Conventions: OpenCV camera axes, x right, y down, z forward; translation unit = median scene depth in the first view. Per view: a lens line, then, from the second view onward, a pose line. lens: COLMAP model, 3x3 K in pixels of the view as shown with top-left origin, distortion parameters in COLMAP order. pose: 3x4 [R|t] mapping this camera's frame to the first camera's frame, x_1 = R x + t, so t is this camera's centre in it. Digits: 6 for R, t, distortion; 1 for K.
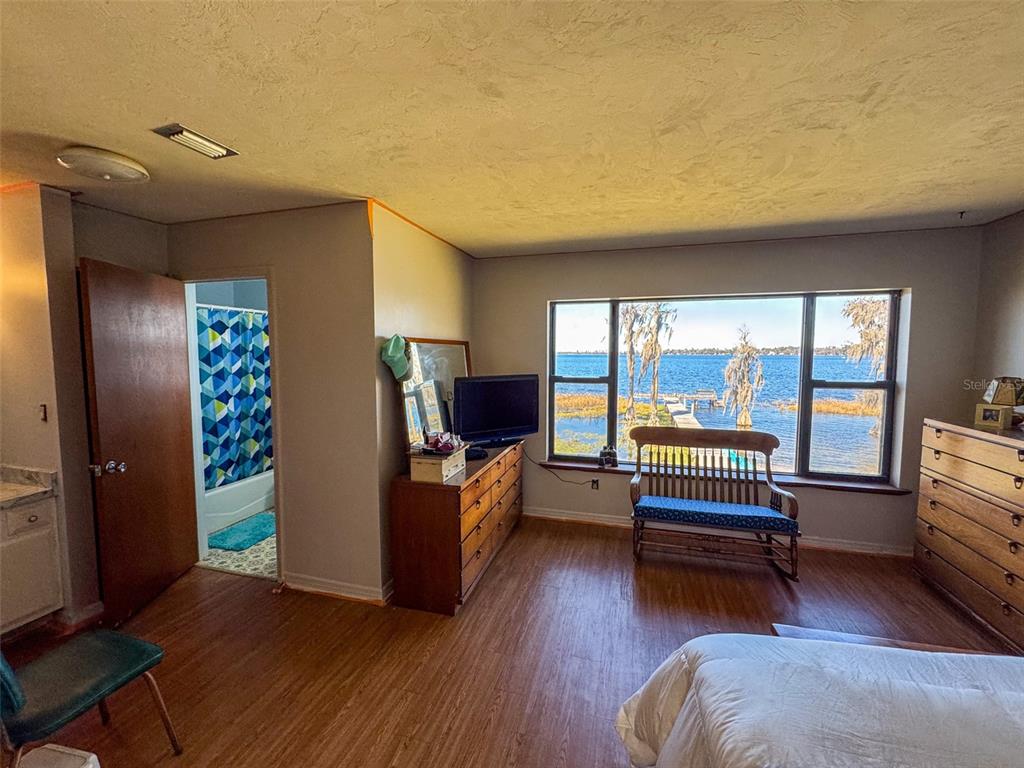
lens RADIAL K [[420.6, 0, 513.8], [0, 420.6, 382.4], [0, 0, 1]] dist [-0.002511, 0.000050]
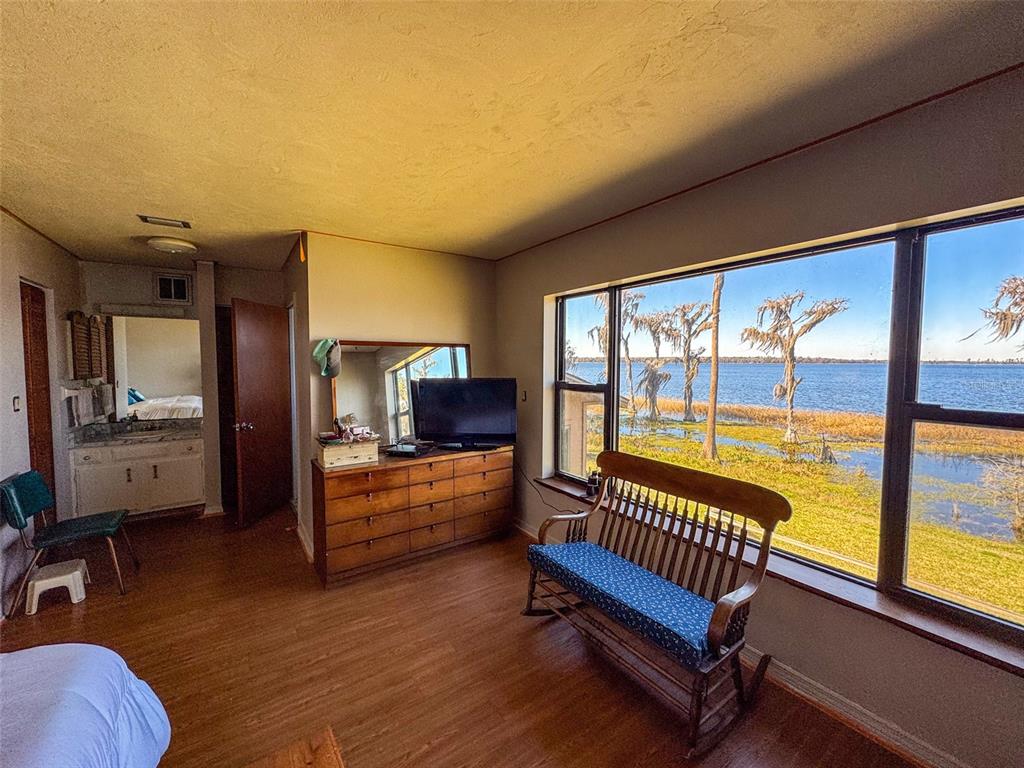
lens RADIAL K [[420.6, 0, 513.8], [0, 420.6, 382.4], [0, 0, 1]] dist [-0.002511, 0.000050]
pose [[0.768764, 0.034976, -0.638575, 0.712307], [-0.048176, 0.998833, -0.003289, -0.008670], [0.637715, 0.033292, 0.769552, 0.338035]]
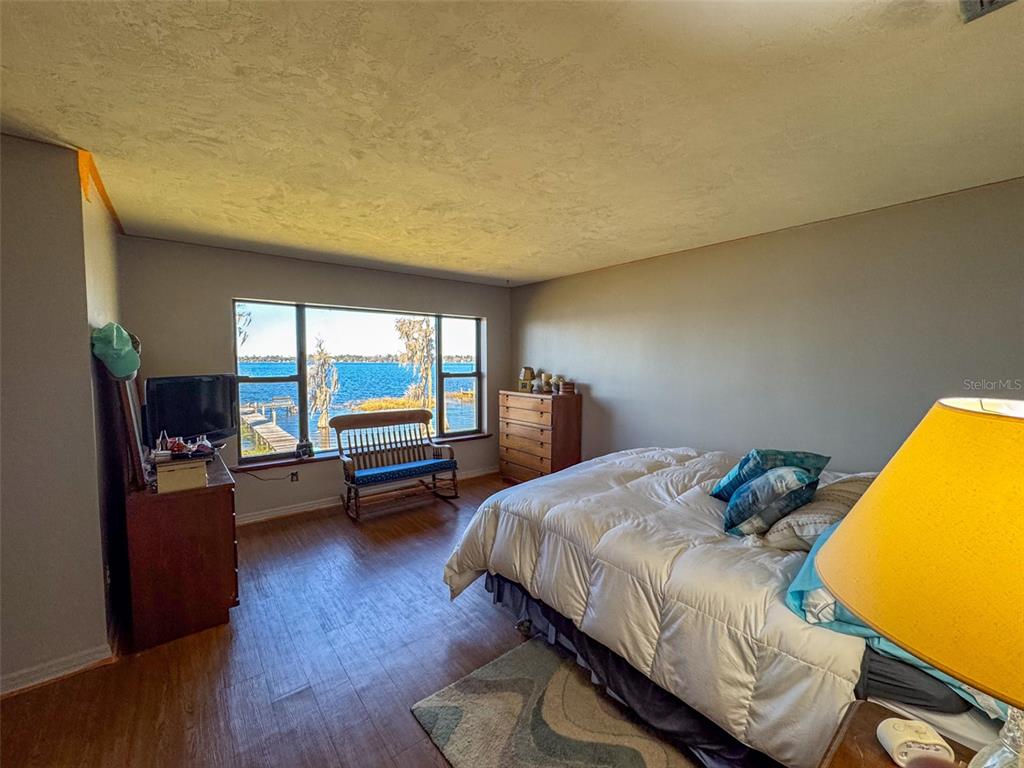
lens RADIAL K [[420.6, 0, 513.8], [0, 420.6, 382.4], [0, 0, 1]] dist [-0.002511, 0.000050]
pose [[0.569678, -0.041304, 0.820830, -0.409340], [0.056240, 0.998354, 0.011205, 0.028369], [-0.819942, 0.039780, 0.571063, -0.077336]]
